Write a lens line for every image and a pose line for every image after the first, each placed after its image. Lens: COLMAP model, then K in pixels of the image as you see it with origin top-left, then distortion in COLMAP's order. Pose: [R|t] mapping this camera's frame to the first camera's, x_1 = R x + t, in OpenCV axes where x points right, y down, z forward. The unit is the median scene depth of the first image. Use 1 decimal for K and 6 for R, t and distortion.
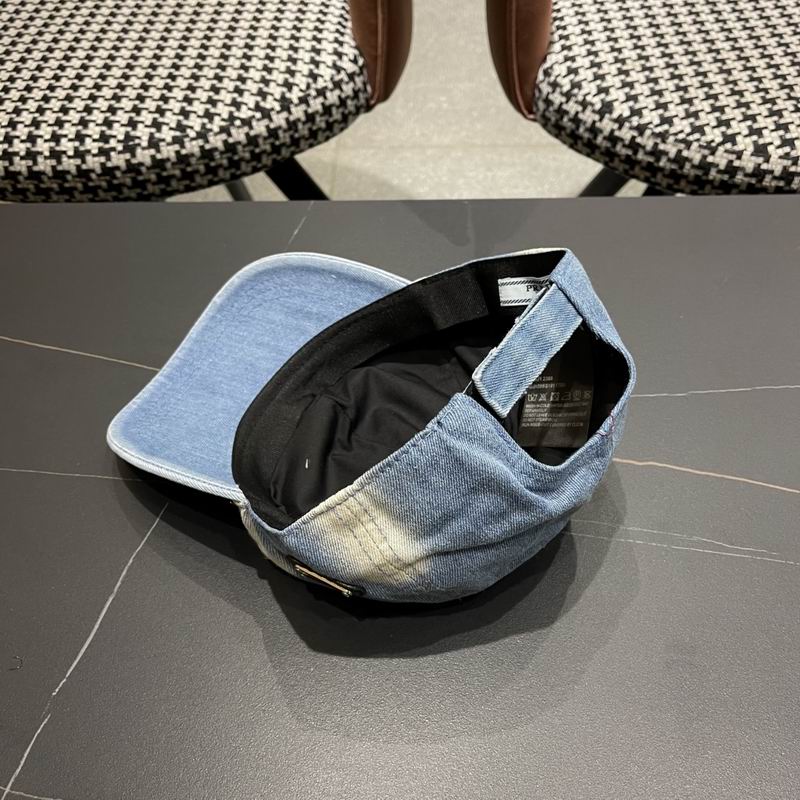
lens RADIAL K [[852.9, 0, 394.6], [0, 852.9, 403.1], [0, 0, 1]] dist [0.017319, 0.000000]
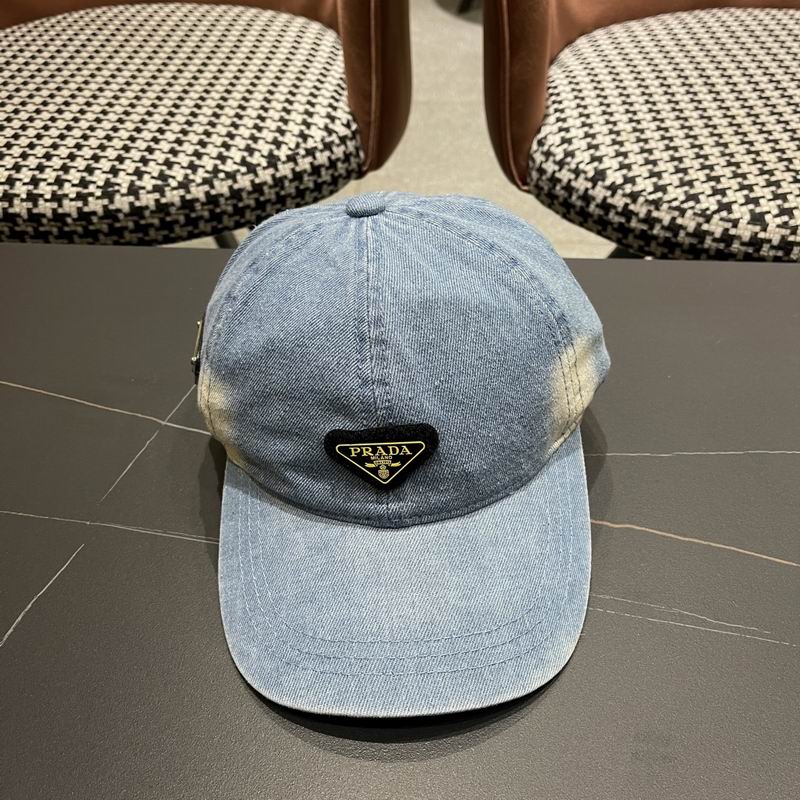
lens RADIAL K [[852.9, 0, 396.7], [0, 852.9, 396.4], [0, 0, 1]] dist [0.017319, 0.000000]
pose [[0.998778, 0.044399, -0.021695, 0.048975], [-0.046955, 0.989508, -0.136638, 0.046868], [0.015401, 0.137490, 0.990383, 0.066506]]
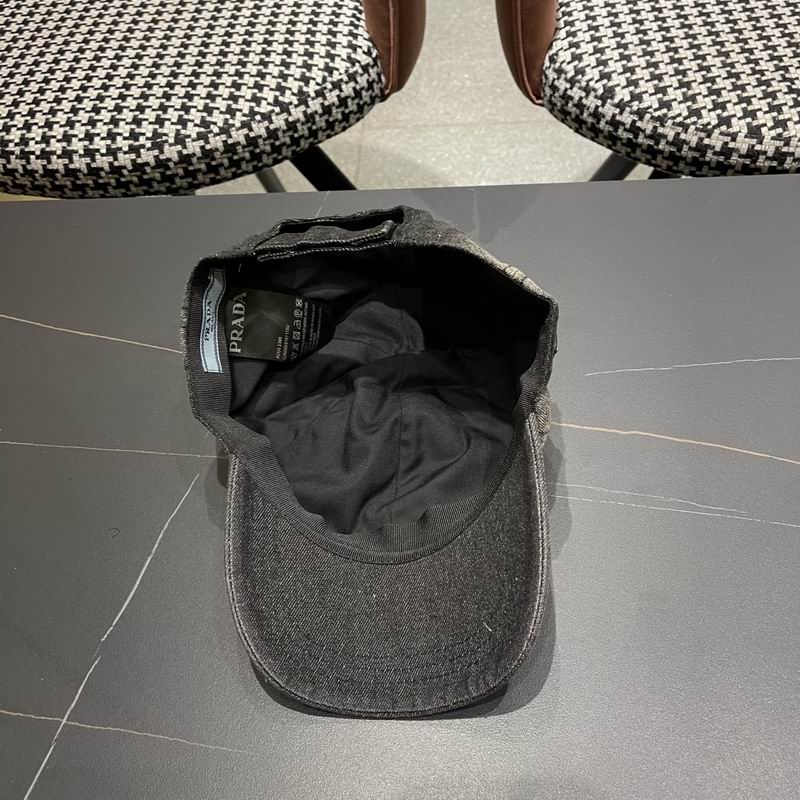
lens RADIAL K [[852.9, 0, 405.5], [0, 852.9, 413.2], [0, 0, 1]] dist [0.017319, 0.000000]
pose [[0.999285, -0.015671, -0.034417, 0.029645], [0.017124, 0.998957, 0.042334, -0.003347], [0.033718, -0.042893, 0.998511, -0.067362]]
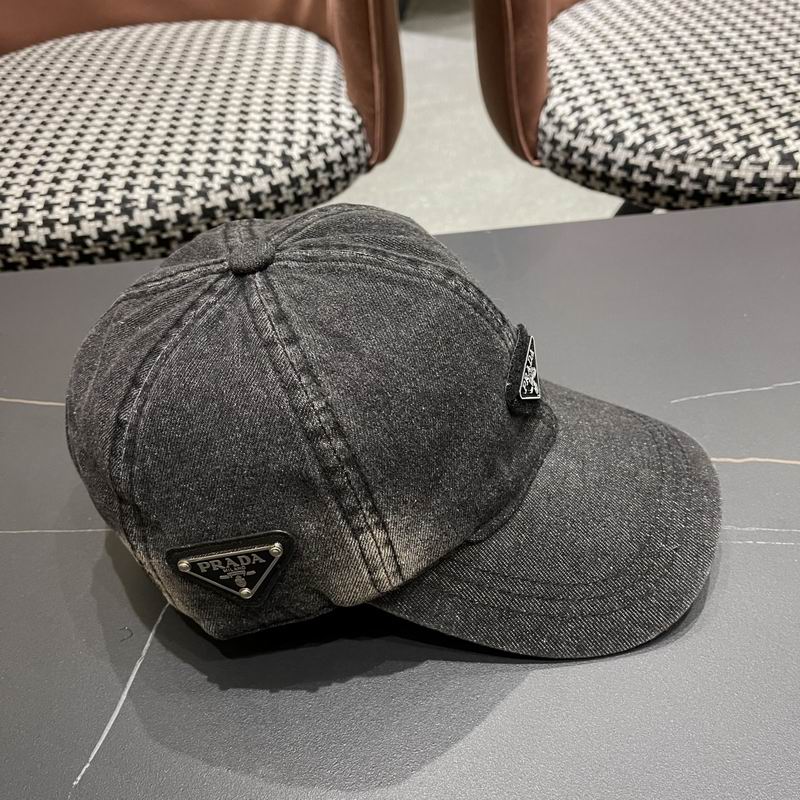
lens RADIAL K [[852.9, 0, 393.8], [0, 852.9, 403.1], [0, 0, 1]] dist [0.017319, 0.000000]
pose [[0.996506, -0.079251, 0.026351, -0.054992], [0.082384, 0.984580, -0.154325, 0.079454], [-0.013715, 0.155956, 0.987669, 0.089905]]
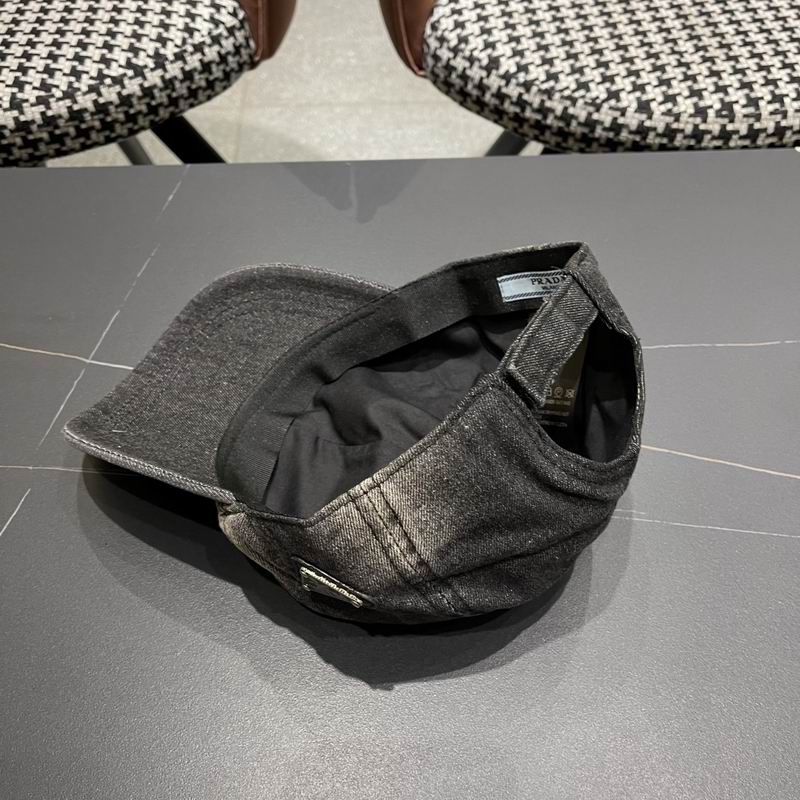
lens RADIAL K [[852.9, 0, 400.3], [0, 852.9, 413.3], [0, 0, 1]] dist [0.017319, 0.000000]
pose [[0.996399, -0.036907, 0.076331, 0.051721], [0.032523, 0.997793, 0.057895, -0.006264], [-0.078299, -0.055204, 0.995400, 0.012689]]
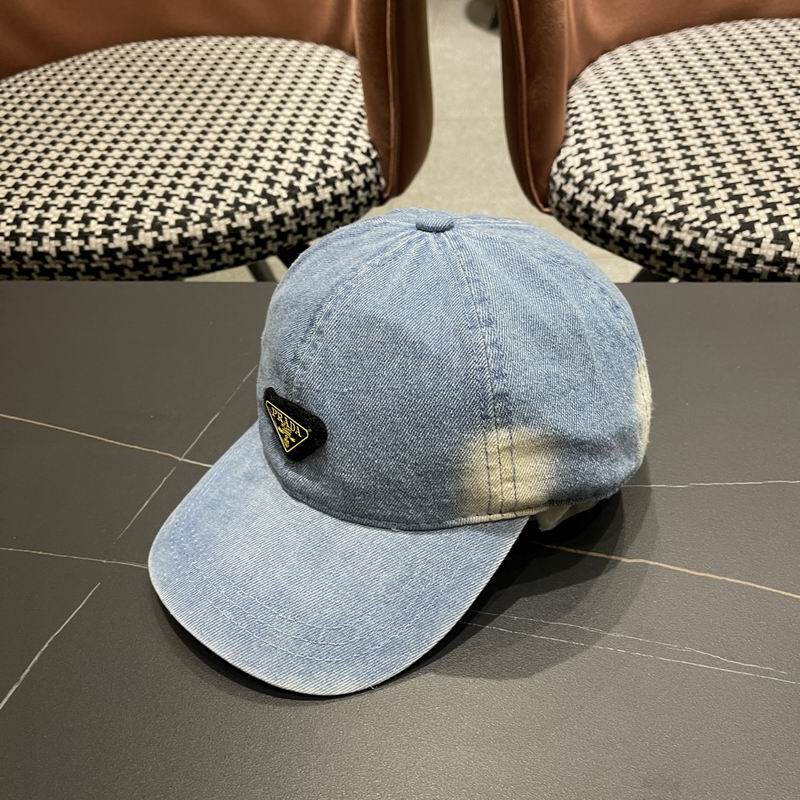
lens RADIAL K [[852.9, 0, 396.9], [0, 852.9, 398.6], [0, 0, 1]] dist [0.017319, 0.000000]
pose [[0.996838, 0.026007, -0.075089, 0.074930], [-0.036757, 0.988667, -0.145553, 0.028984], [0.070453, 0.147853, 0.986497, 0.063705]]
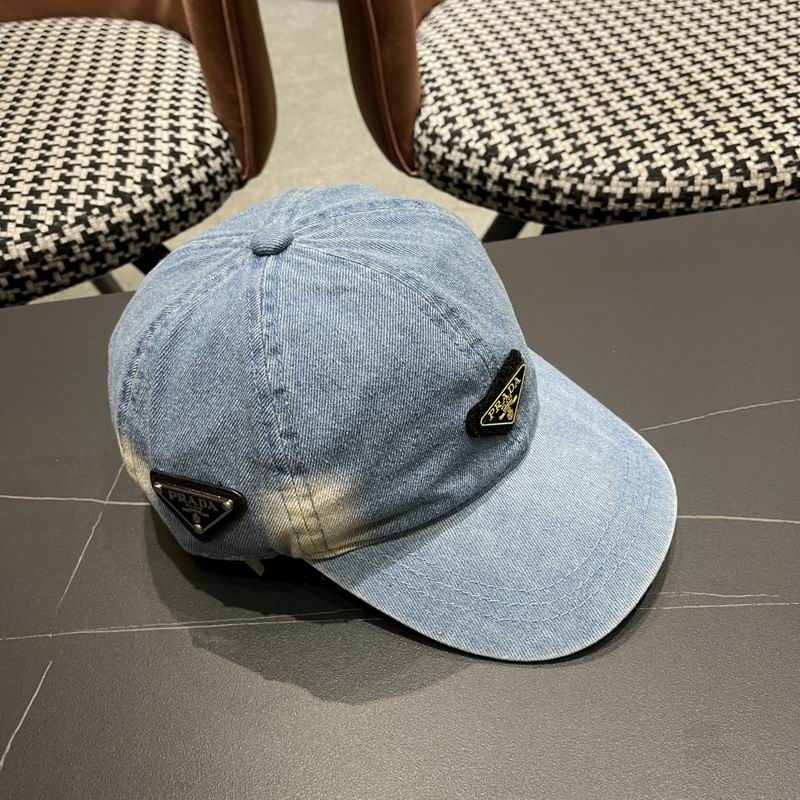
lens RADIAL K [[852.9, 0, 407.1], [0, 852.9, 406.4], [0, 0, 1]] dist [0.017319, 0.000000]
pose [[0.982043, -0.143150, 0.122883, -0.002115], [0.154471, 0.984059, -0.088124, 0.003165], [-0.108309, 0.105523, 0.988501, 0.097889]]
